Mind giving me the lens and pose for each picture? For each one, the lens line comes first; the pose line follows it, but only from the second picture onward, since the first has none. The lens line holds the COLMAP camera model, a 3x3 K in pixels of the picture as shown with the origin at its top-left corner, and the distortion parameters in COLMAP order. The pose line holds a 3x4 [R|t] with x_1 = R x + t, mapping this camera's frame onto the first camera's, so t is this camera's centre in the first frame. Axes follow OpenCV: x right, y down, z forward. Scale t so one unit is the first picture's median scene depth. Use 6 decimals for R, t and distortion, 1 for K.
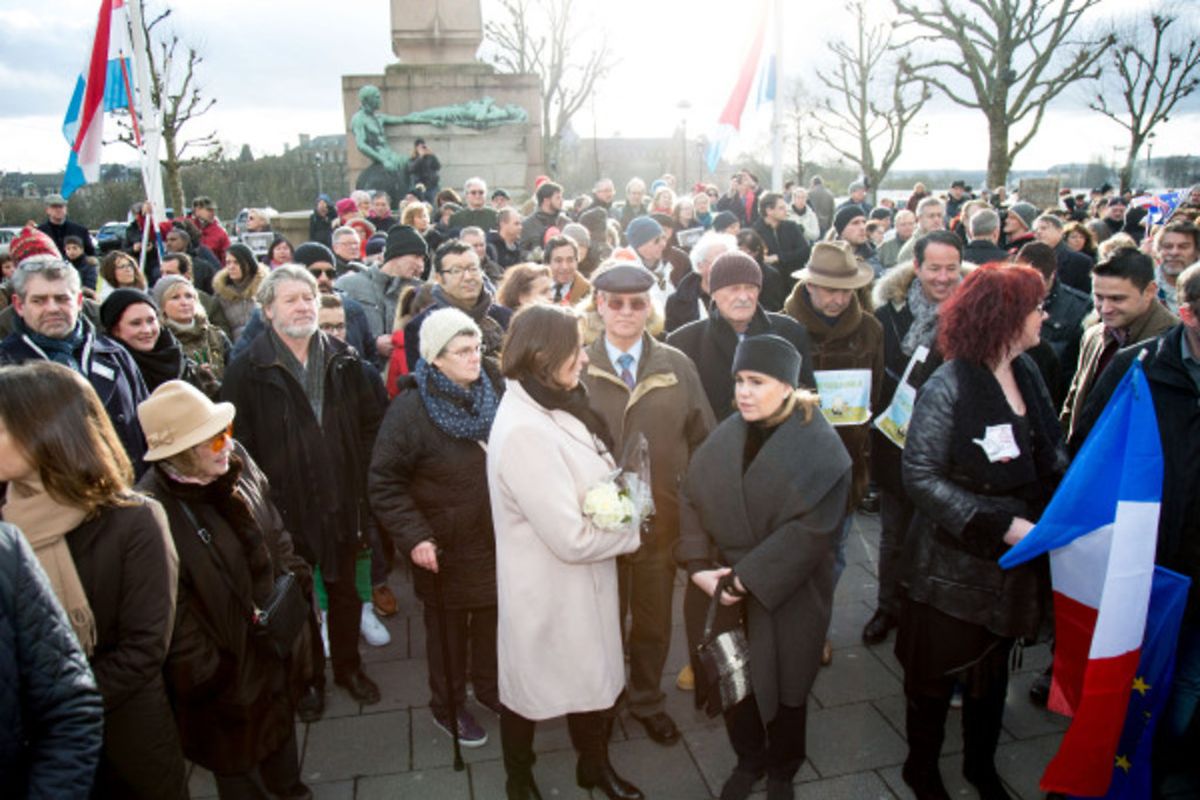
lens RADIAL K [[887.0, 0, 638.4], [0, 887.0, 400.3], [0, 0, 1]] dist [-0.115718, 0.114920]
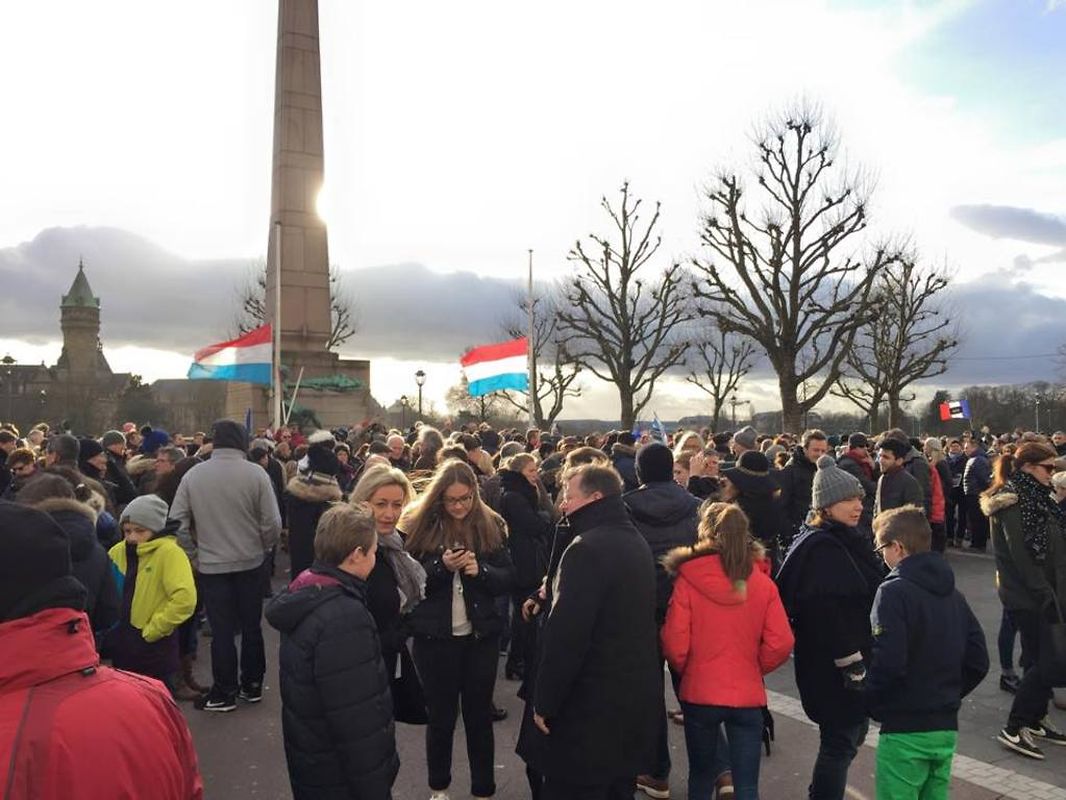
lens RADIAL K [[905.7, 0, 533.3], [0, 905.7, 397.0], [0, 0, 1]] dist [0.067846, 0.000831]
pose [[0.963755, 0.031897, 0.264876, -0.170149], [0.042234, 0.962068, -0.269522, 0.117327], [-0.263426, 0.270940, 0.925850, -0.445699]]
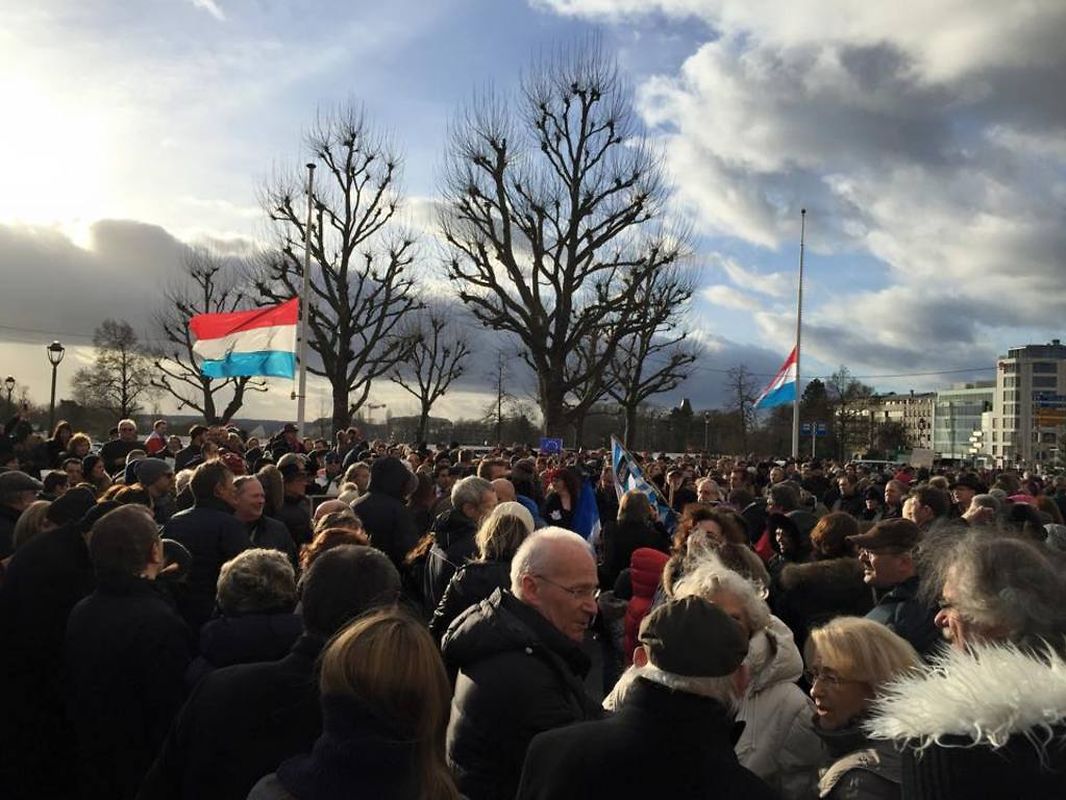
lens RADIAL K [[905.7, 0, 533.3], [0, 905.7, 397.0], [0, 0, 1]] dist [0.067846, 0.000831]
pose [[0.782200, 0.080355, 0.617824, -0.179218], [0.093780, 0.965164, -0.244261, 0.041188], [-0.615929, 0.249001, 0.747416, -0.159016]]
